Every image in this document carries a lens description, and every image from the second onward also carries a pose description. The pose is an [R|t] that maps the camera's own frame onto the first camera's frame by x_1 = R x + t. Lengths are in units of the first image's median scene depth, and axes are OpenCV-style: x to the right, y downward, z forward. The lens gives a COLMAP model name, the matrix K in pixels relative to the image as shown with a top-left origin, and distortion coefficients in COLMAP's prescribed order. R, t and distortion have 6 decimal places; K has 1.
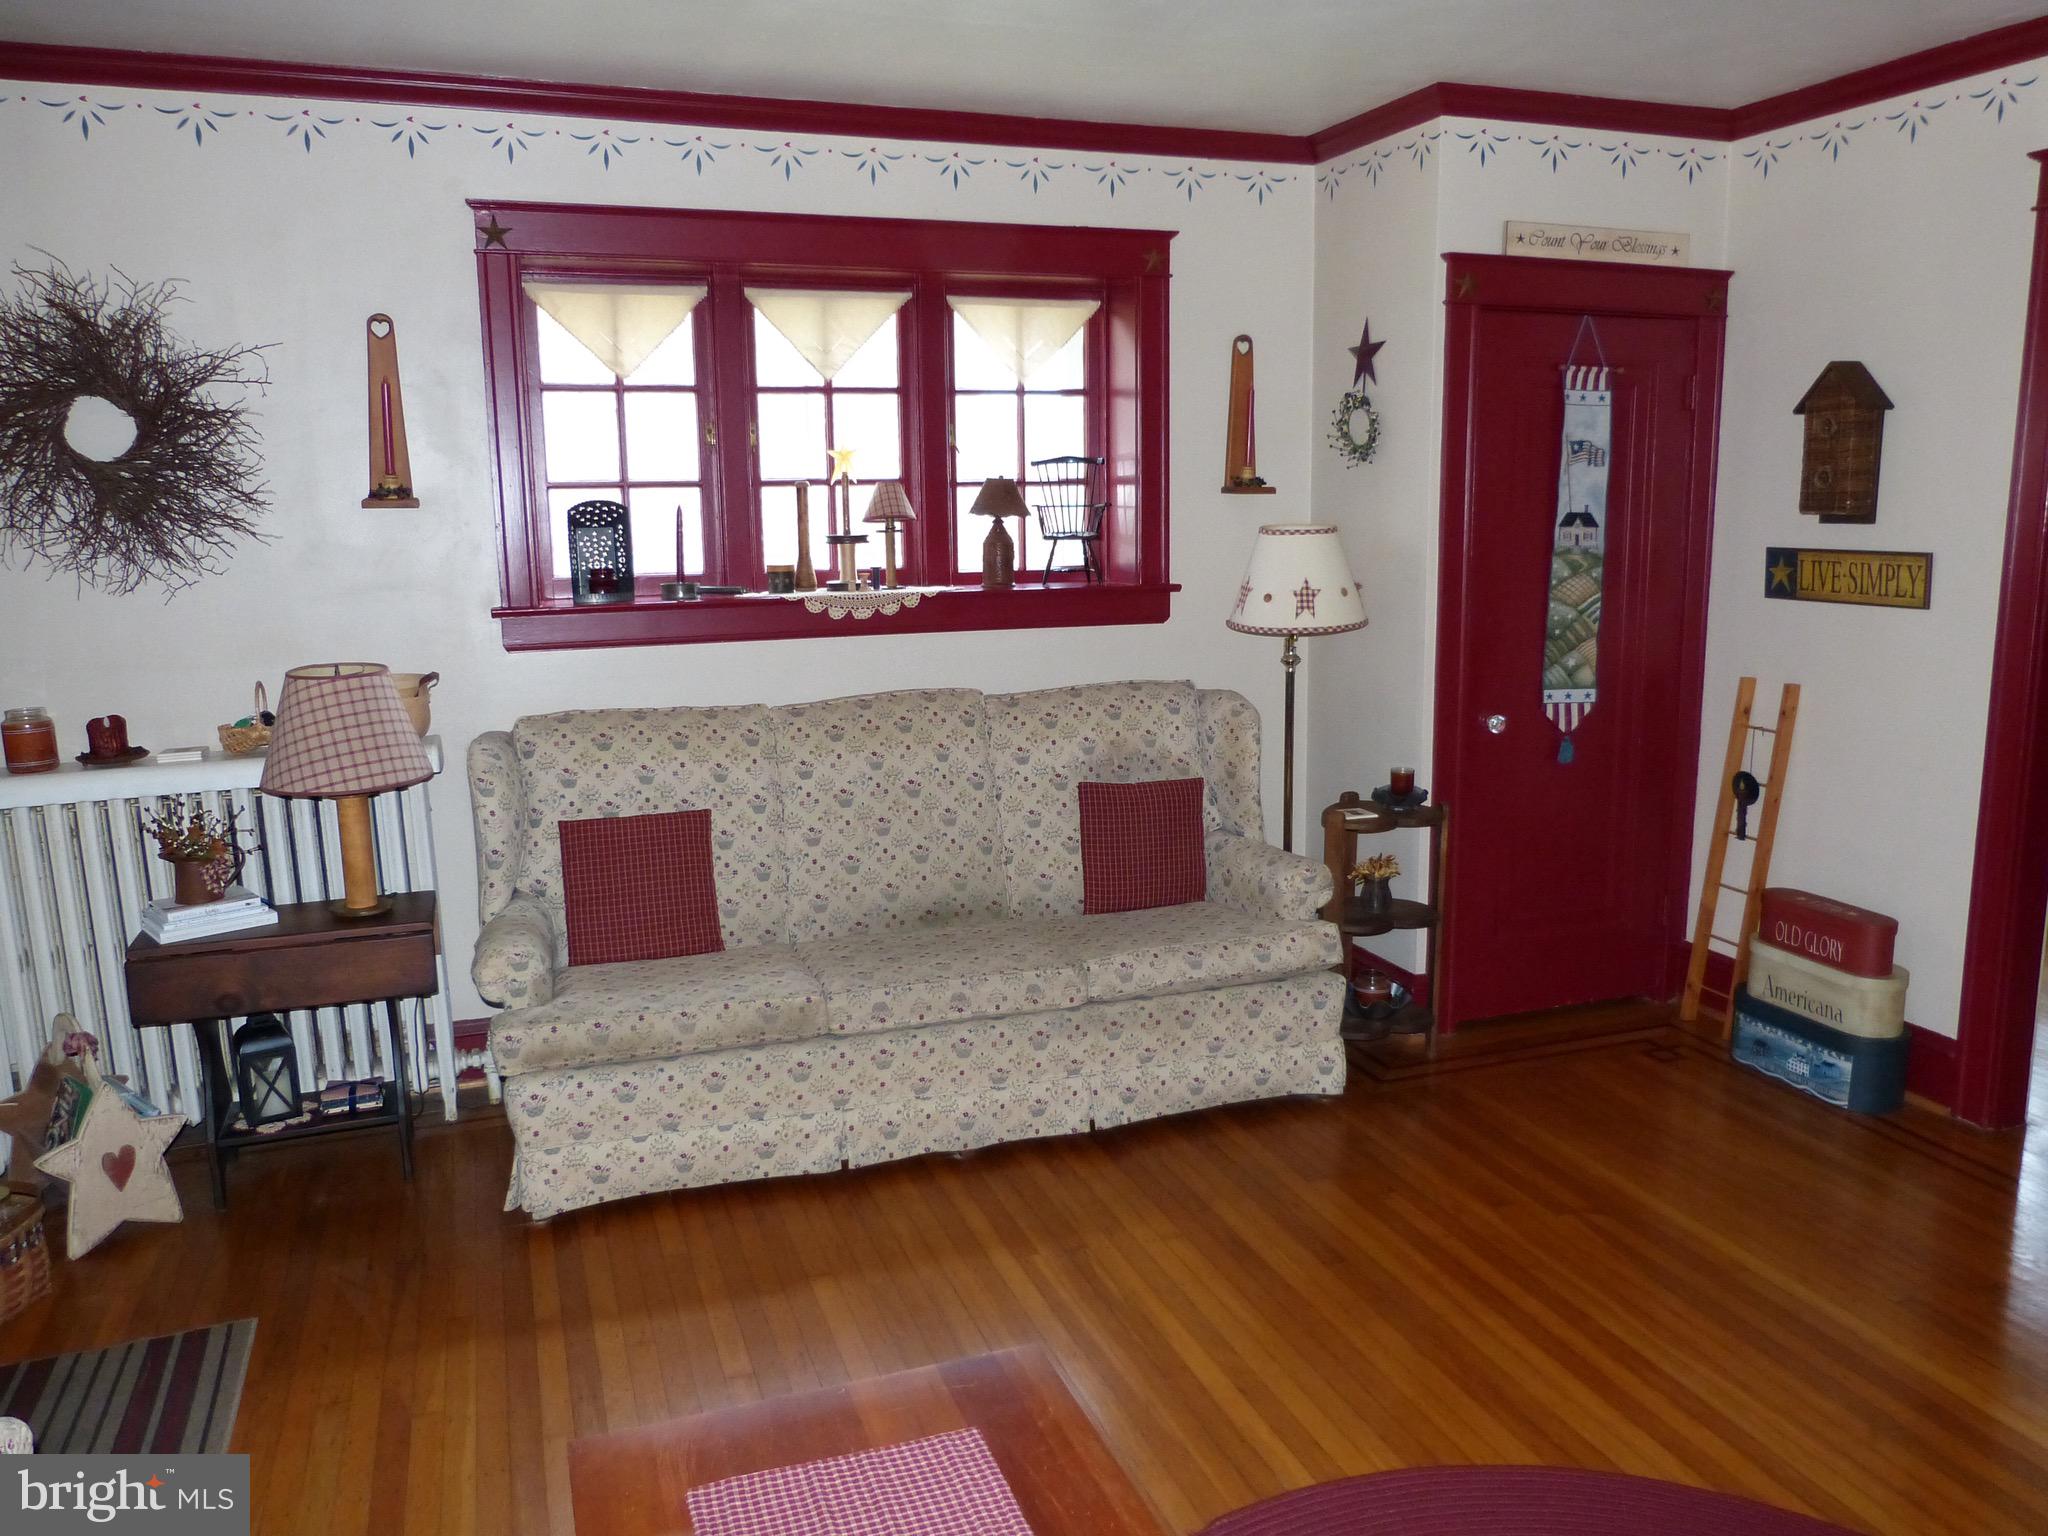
lens RADIAL K [[1530.5, 0, 1025.3], [0, 1530.5, 764.1], [0, 0, 1]] dist [-0.039664, 0.033676]
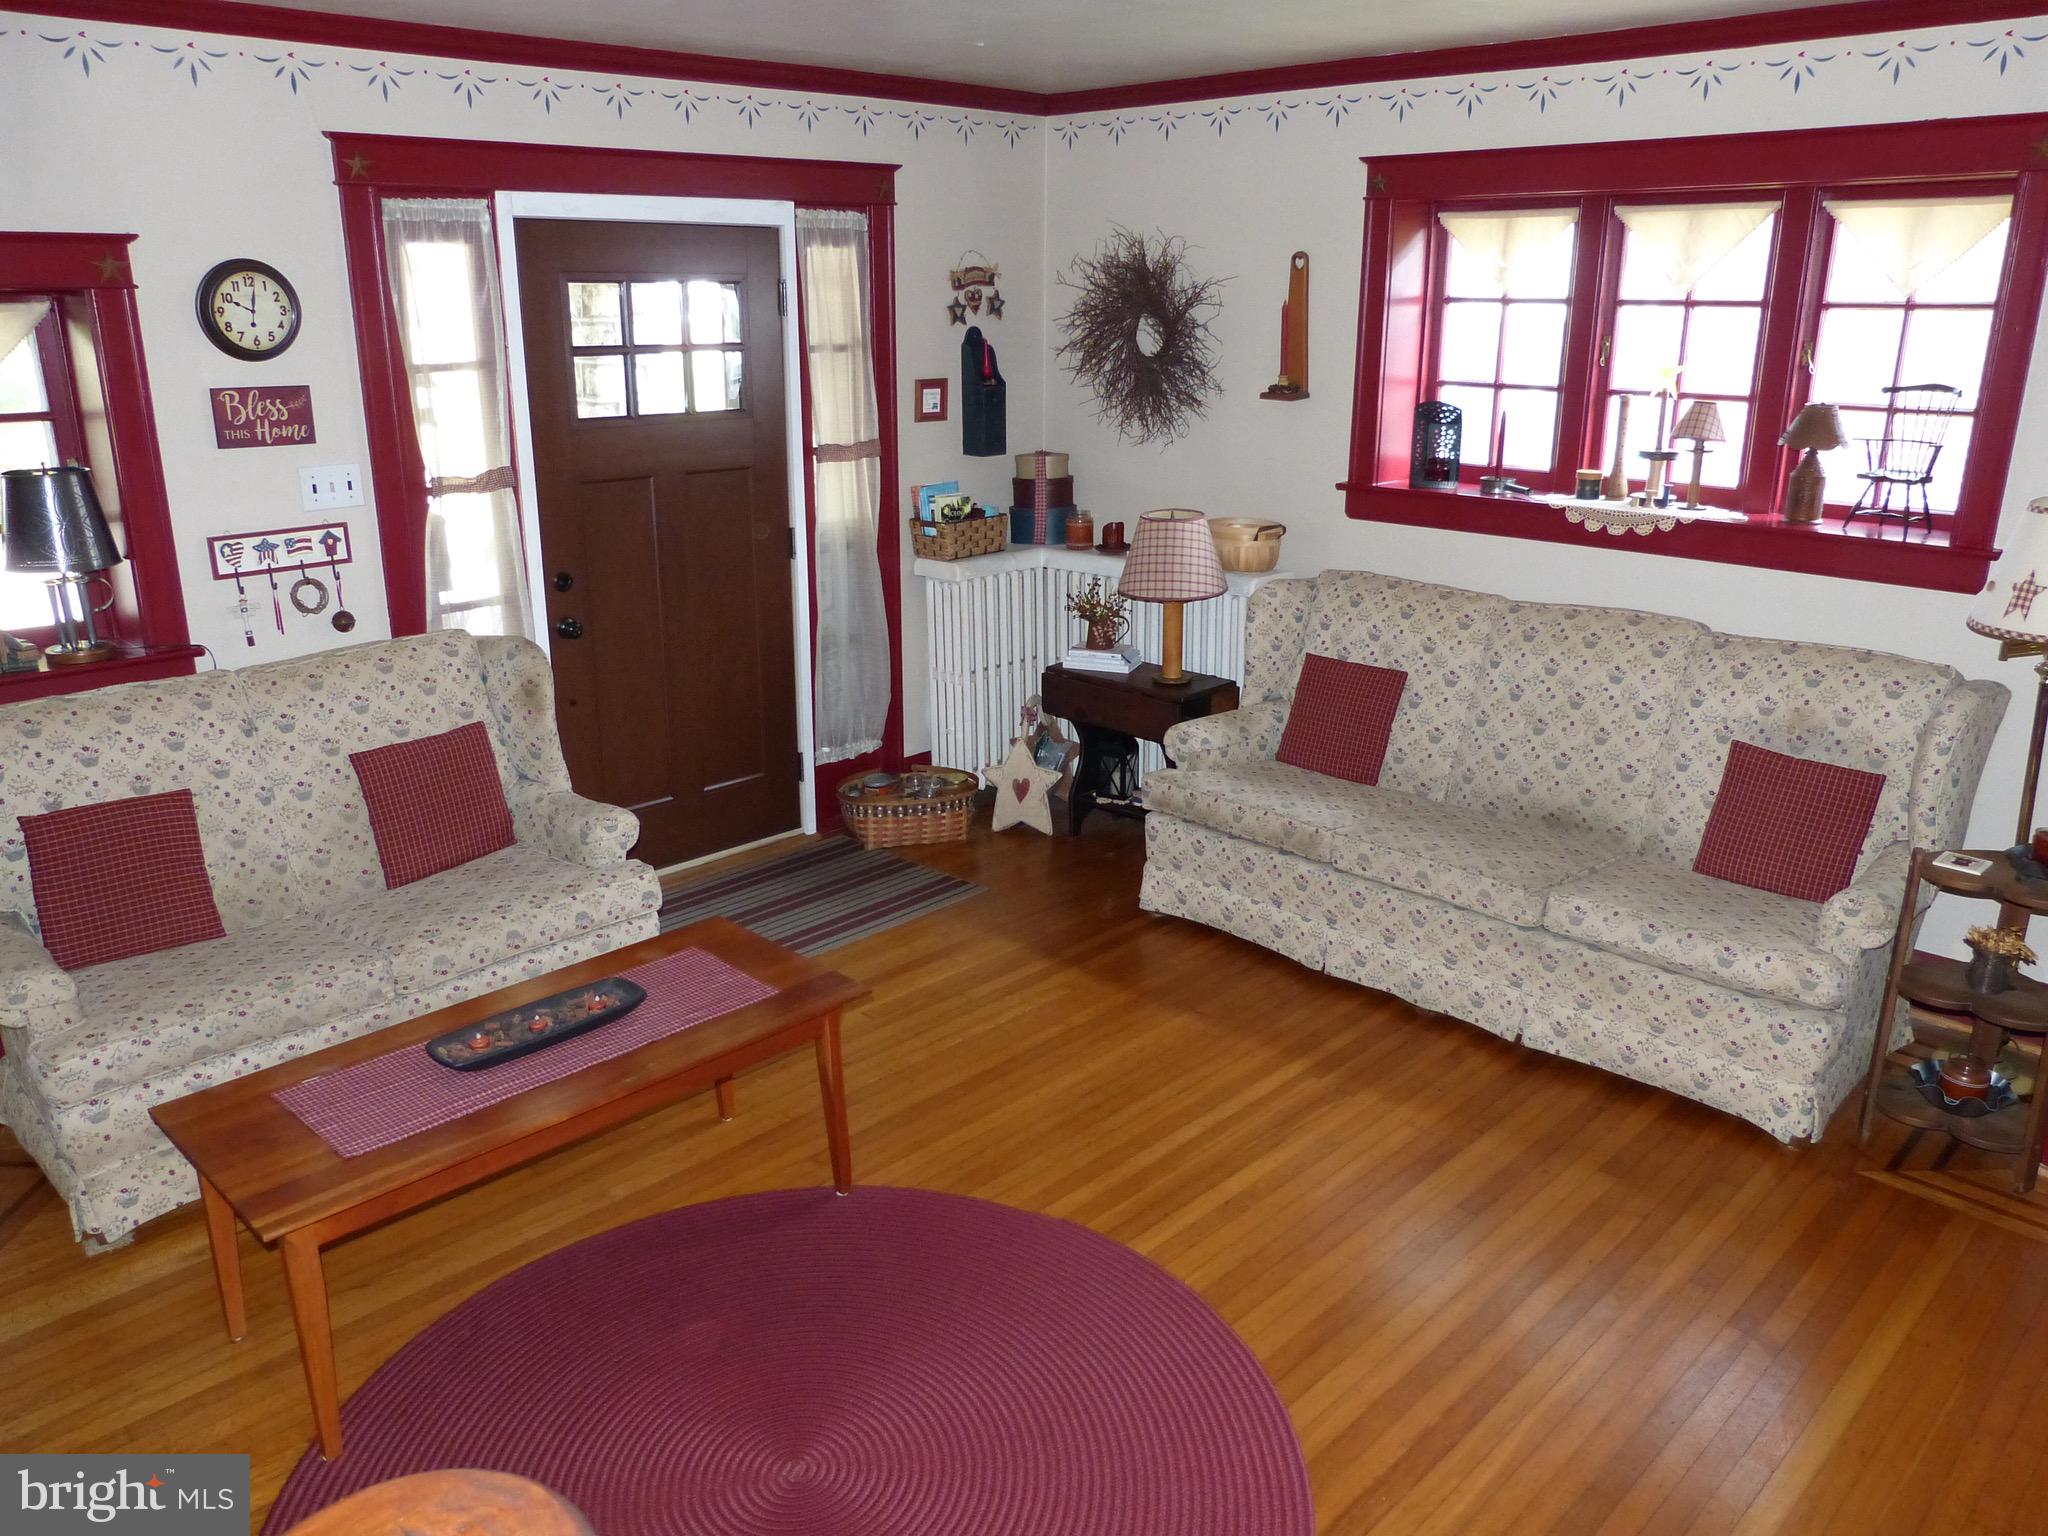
lens RADIAL K [[1530.5, 0, 1024.5], [0, 1530.5, 768.6], [0, 0, 1]] dist [-0.039664, 0.033676]
pose [[0.426376, 0.284231, -0.858730, 0.744361], [-0.157832, 0.958163, 0.238775, -0.142474], [0.890670, 0.033727, 0.453398, 0.194697]]
